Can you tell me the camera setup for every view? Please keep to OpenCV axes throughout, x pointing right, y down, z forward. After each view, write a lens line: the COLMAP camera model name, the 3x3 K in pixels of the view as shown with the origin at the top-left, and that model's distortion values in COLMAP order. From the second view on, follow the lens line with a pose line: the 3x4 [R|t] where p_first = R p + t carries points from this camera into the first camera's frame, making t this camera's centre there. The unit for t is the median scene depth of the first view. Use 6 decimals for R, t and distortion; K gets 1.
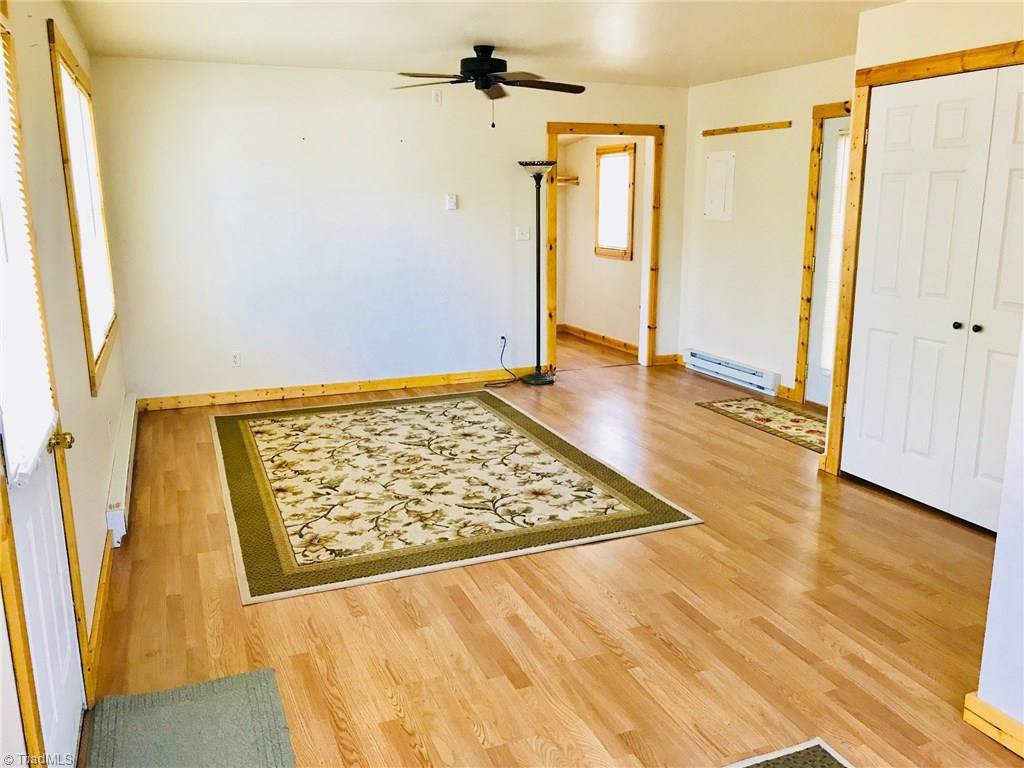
lens RADIAL K [[837.6, 0, 510.5], [0, 837.6, 373.6], [0, 0, 1]] dist [0.068409, -0.170168]
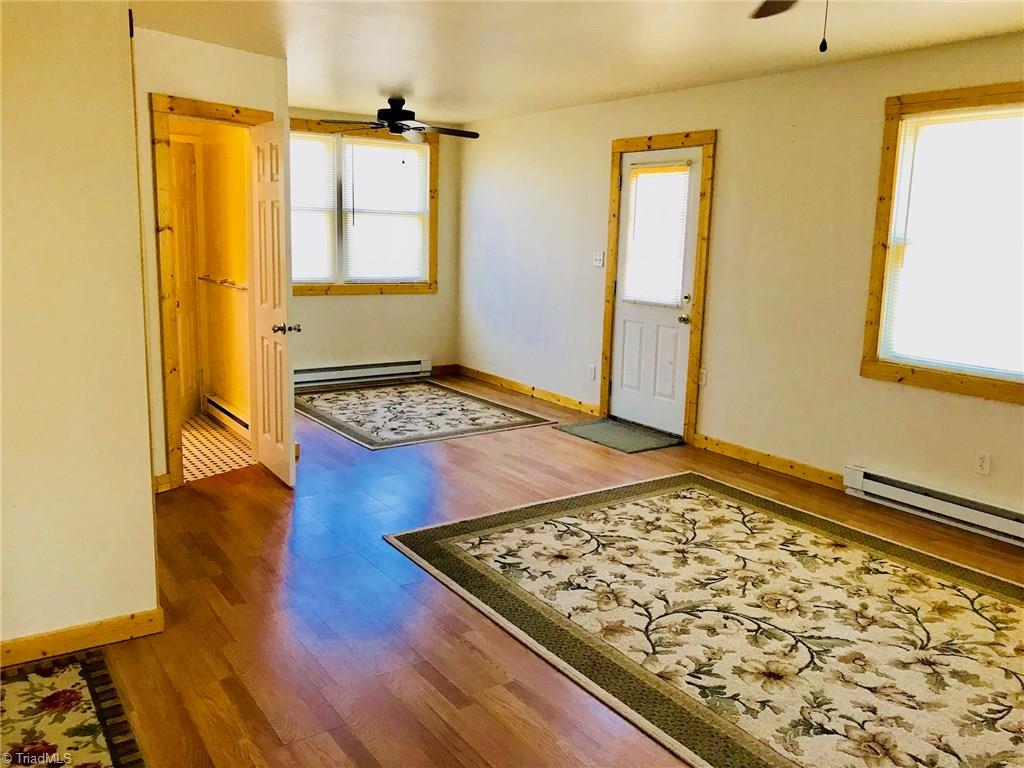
lens RADIAL K [[837.6, 0, 510.5], [0, 837.6, 373.6], [0, 0, 1]] dist [0.068409, -0.170168]
pose [[-0.977658, 0.017693, -0.209454, 0.258399], [-0.061992, 0.927861, 0.367737, -0.343351], [0.200851, 0.372505, -0.906035, 1.682629]]
